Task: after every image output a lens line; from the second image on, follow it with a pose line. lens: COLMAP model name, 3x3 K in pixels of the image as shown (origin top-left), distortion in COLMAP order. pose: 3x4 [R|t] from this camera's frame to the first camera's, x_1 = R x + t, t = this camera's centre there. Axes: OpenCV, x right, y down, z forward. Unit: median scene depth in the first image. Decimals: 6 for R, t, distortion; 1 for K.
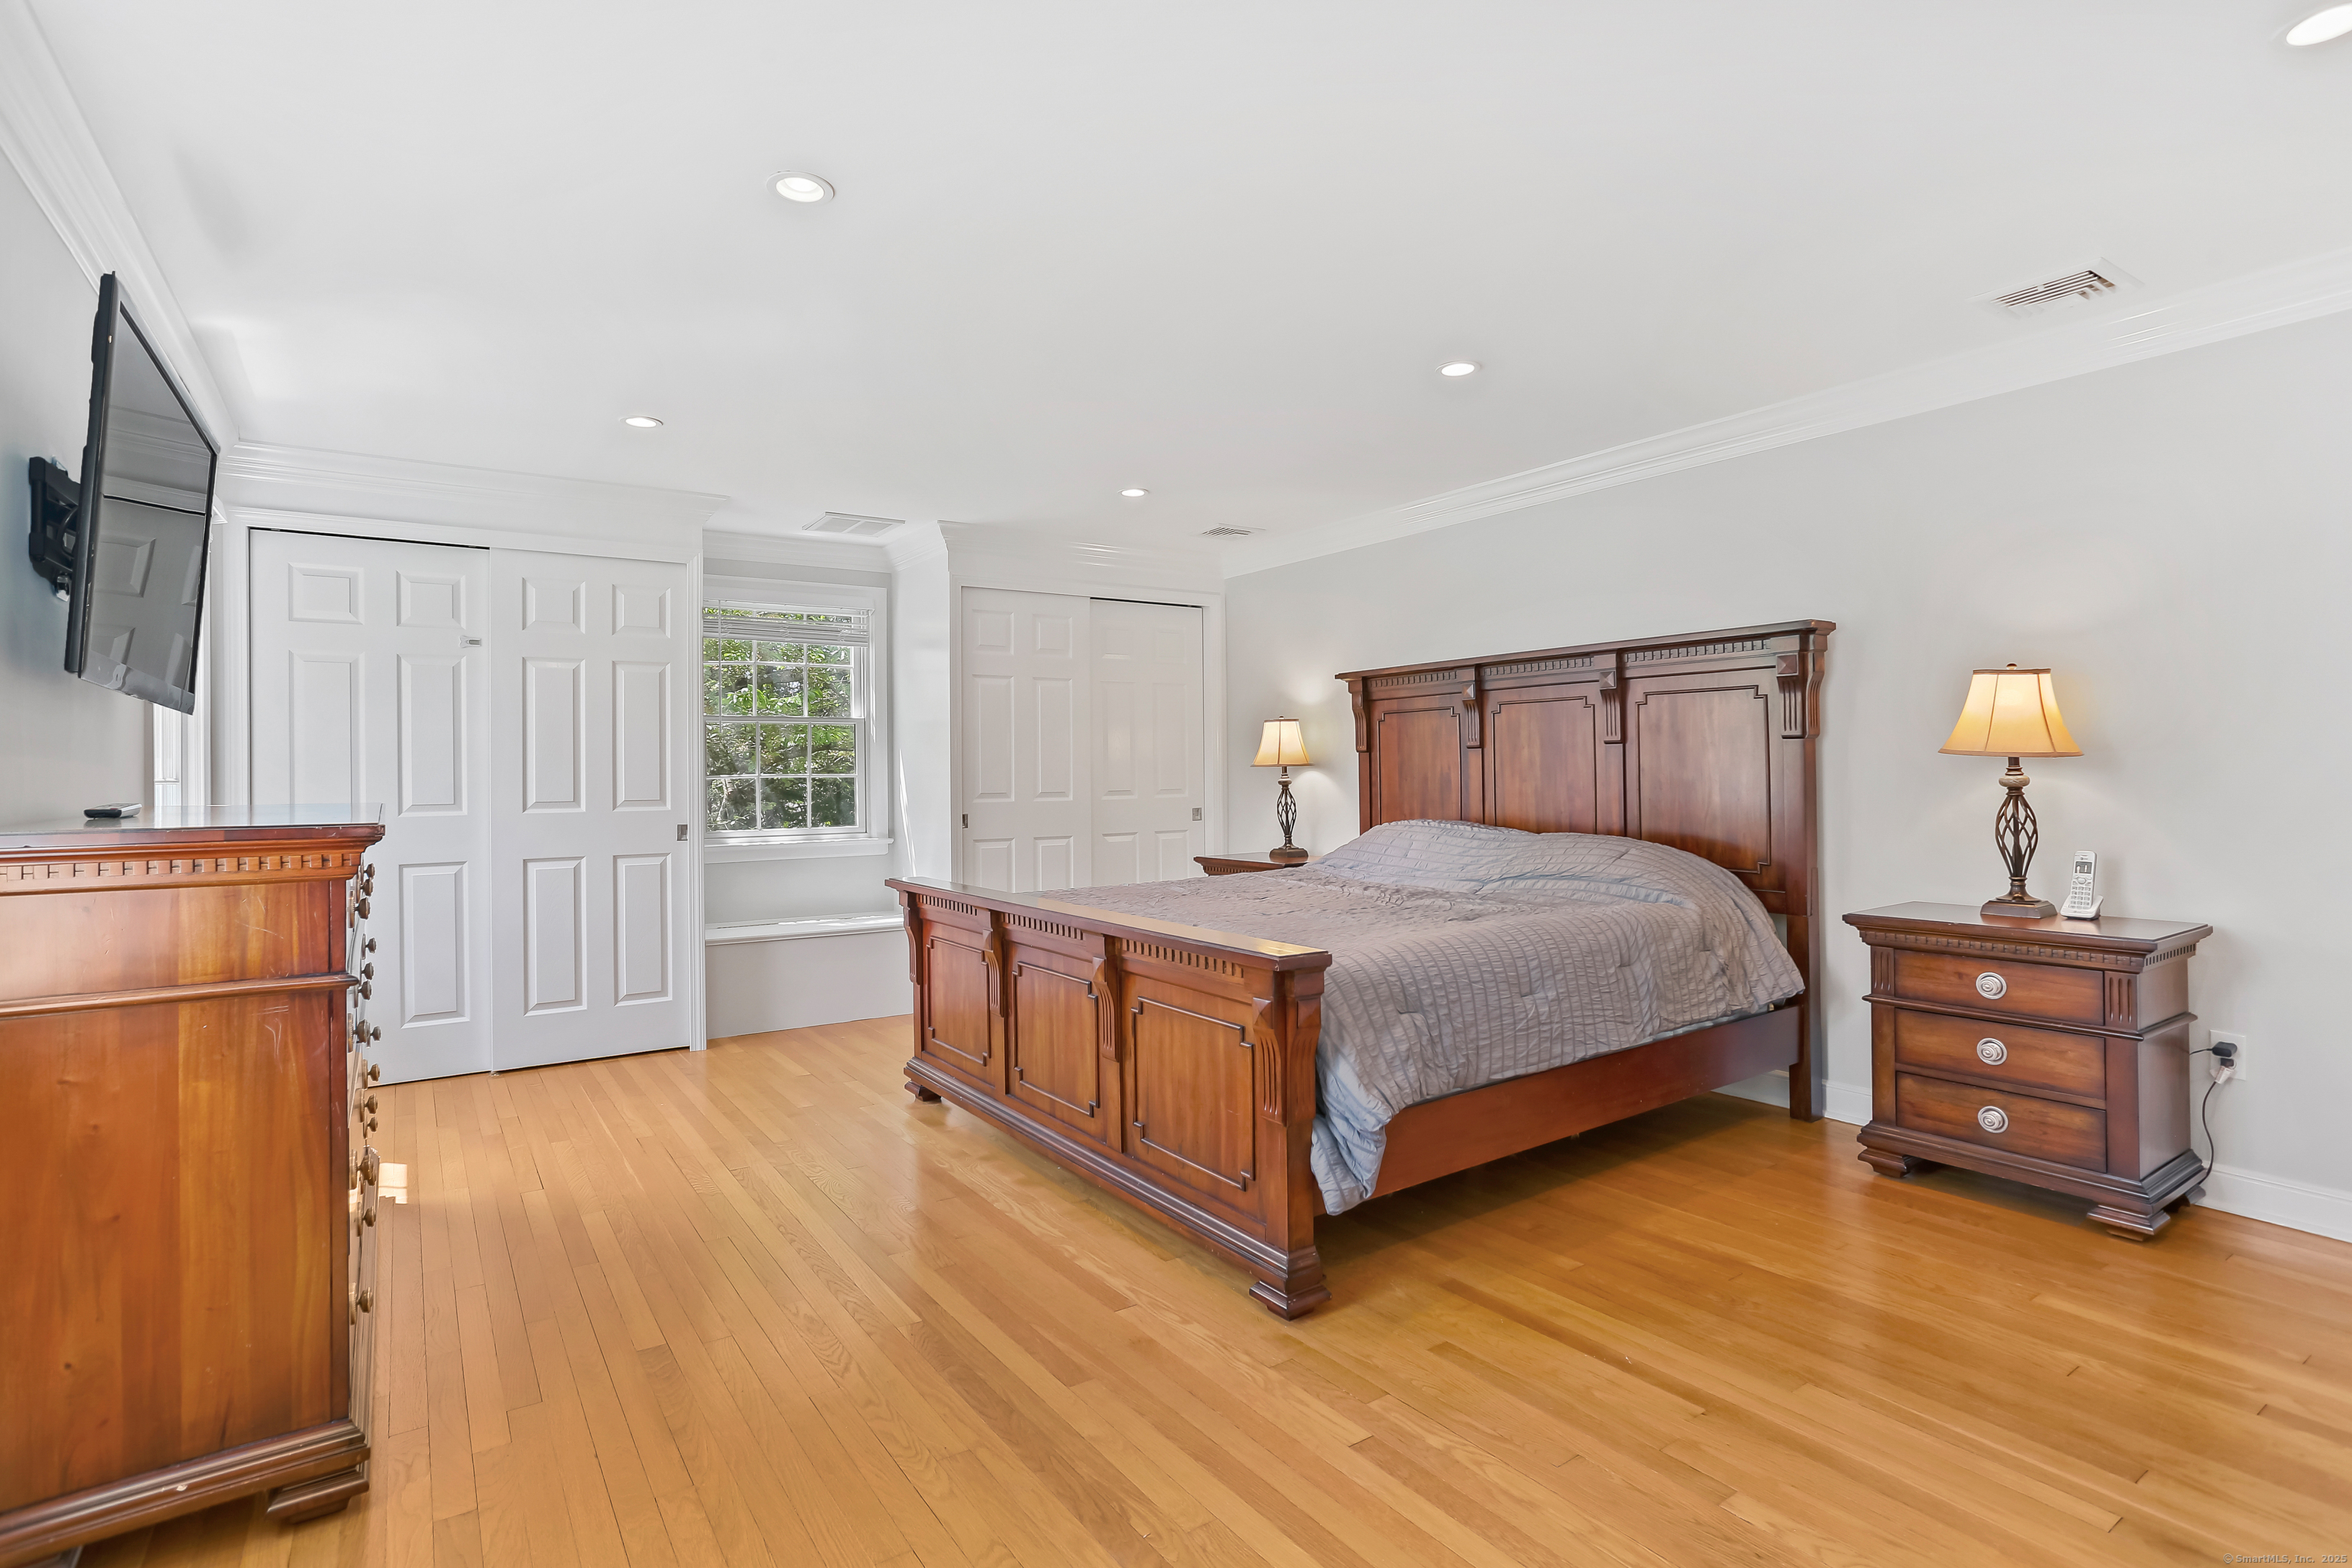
lens RADIAL K [[1119.3, 0, 1169.5], [0, 1119.3, 752.7], [0, 0, 1]] dist [-0.036883, 0.000167]
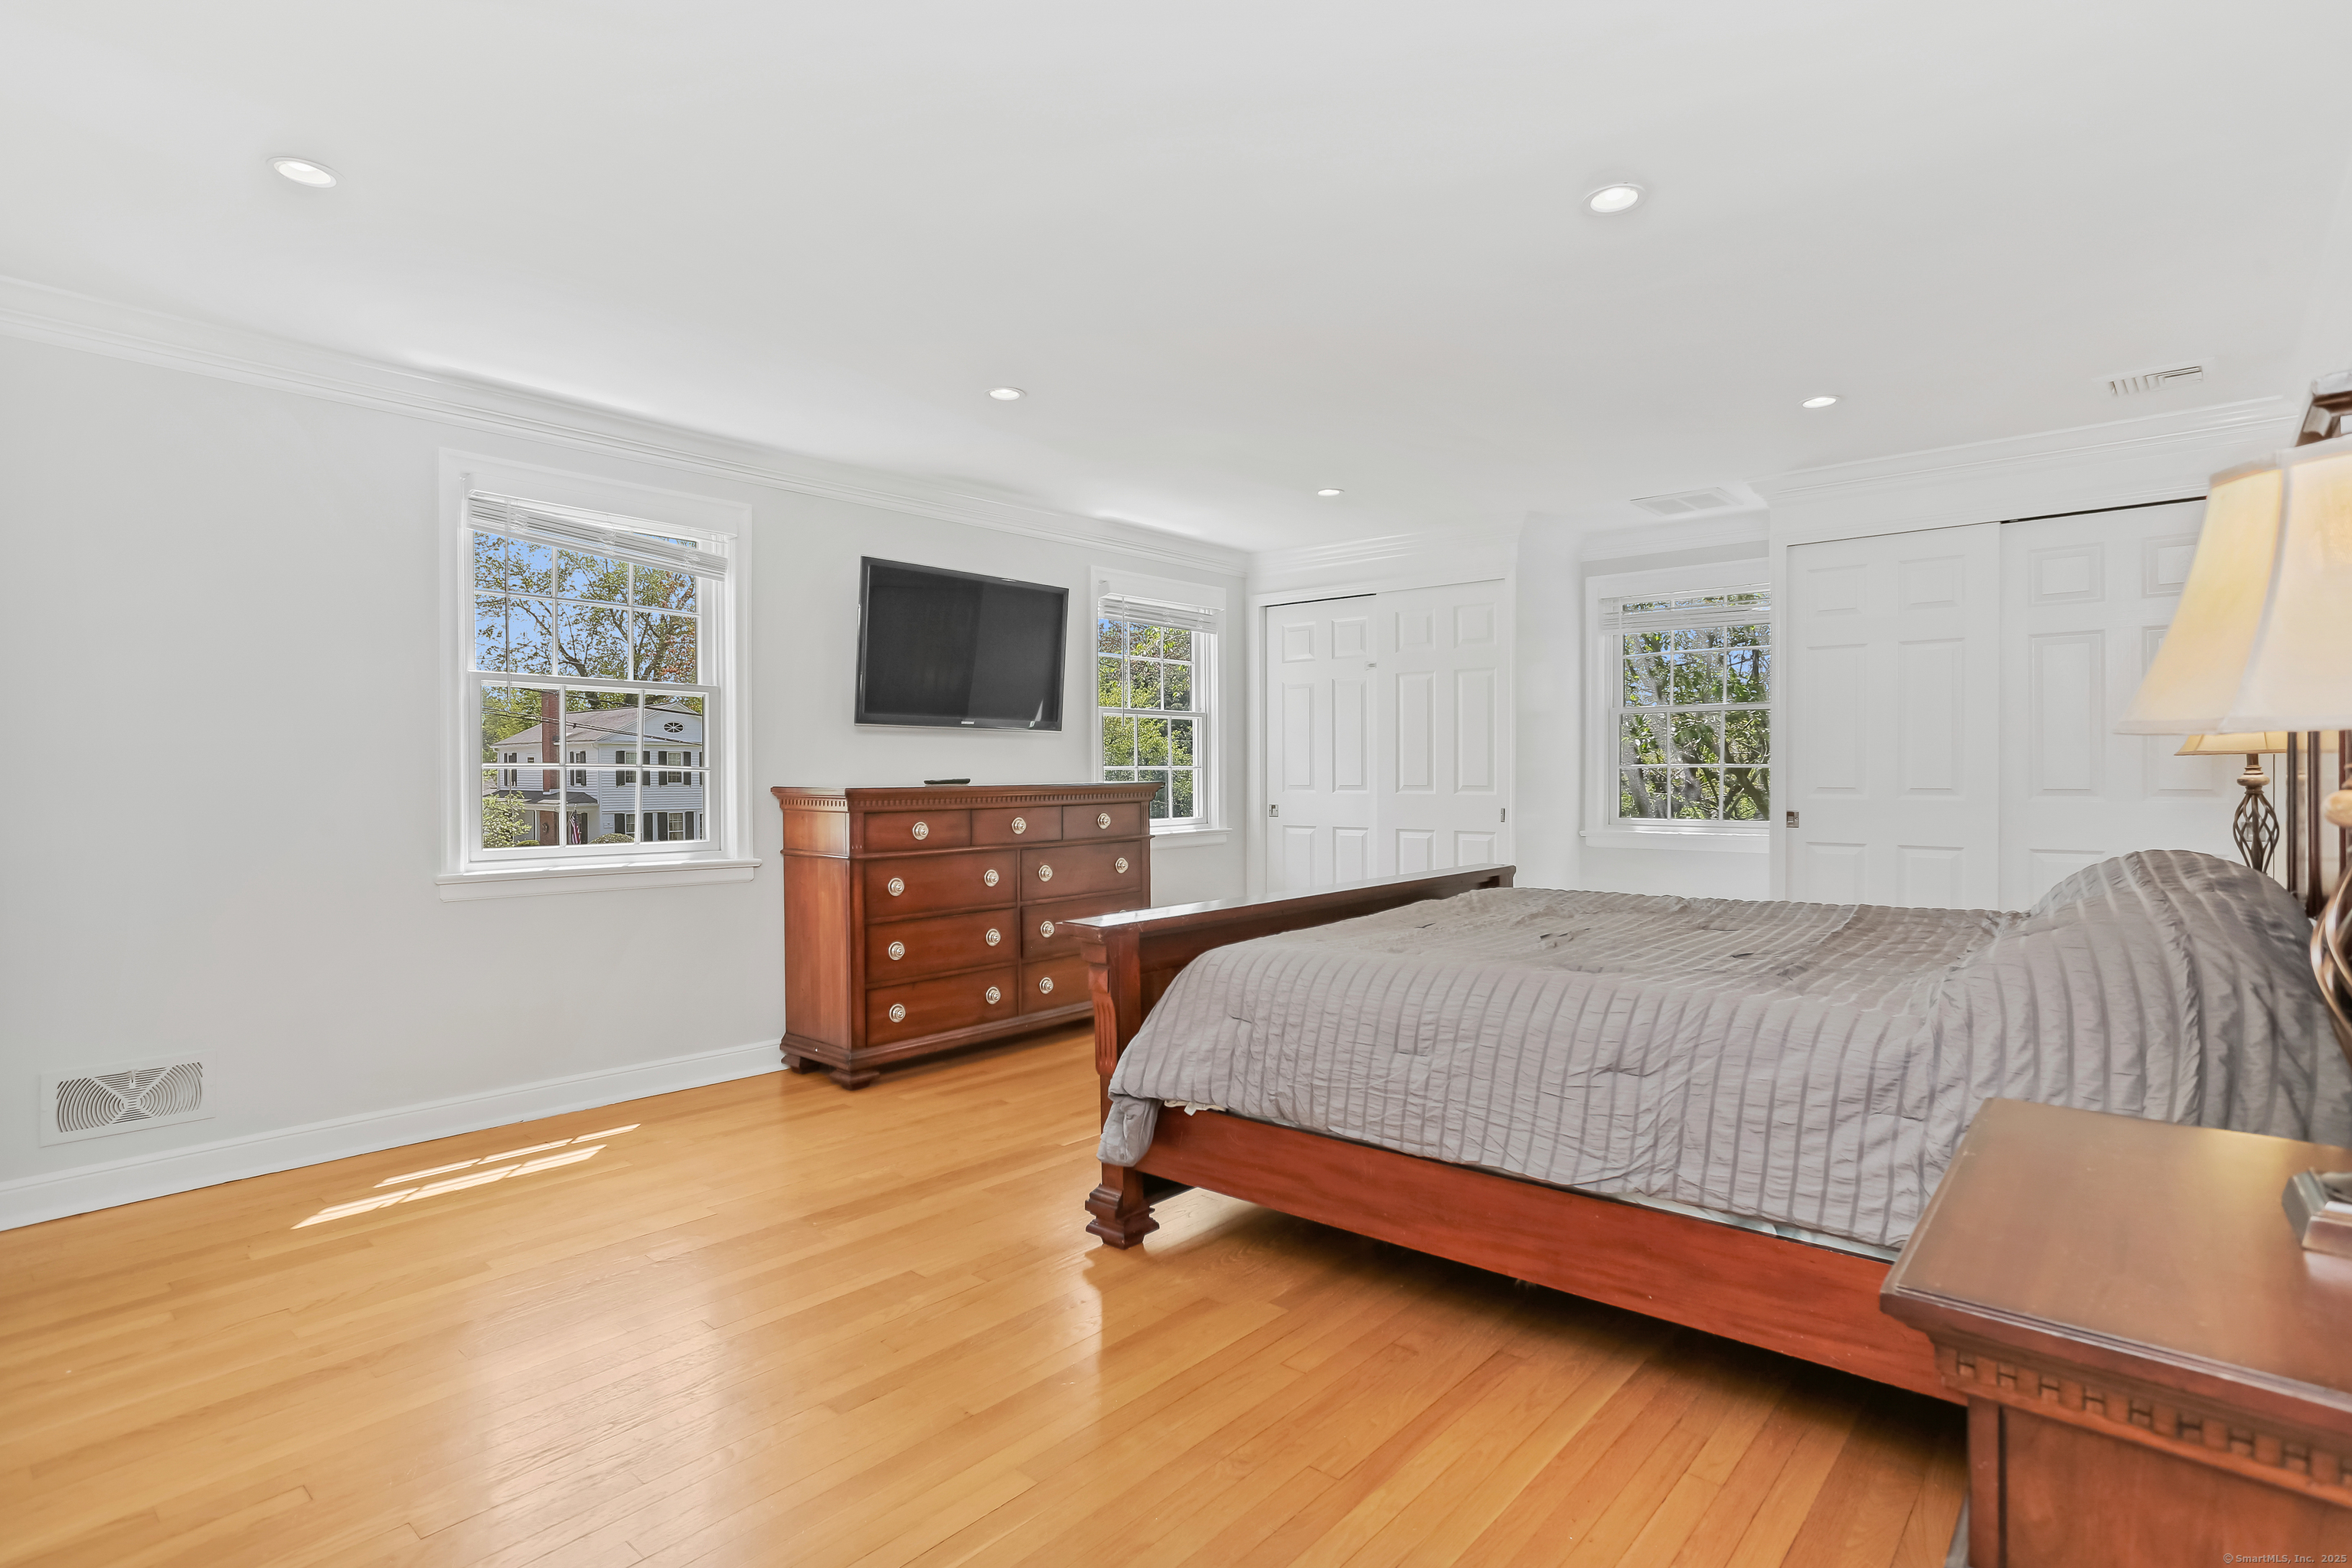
lens RADIAL K [[1151.2, 0, 1177.1], [0, 1151.2, 761.3], [0, 0, 1]] dist [-0.059062, 0.038075]
pose [[0.271494, 0.000462, -0.962440, 1.043265], [0.020194, 0.999777, 0.006177, 0.004385], [0.962228, -0.021113, 0.271424, 0.623544]]
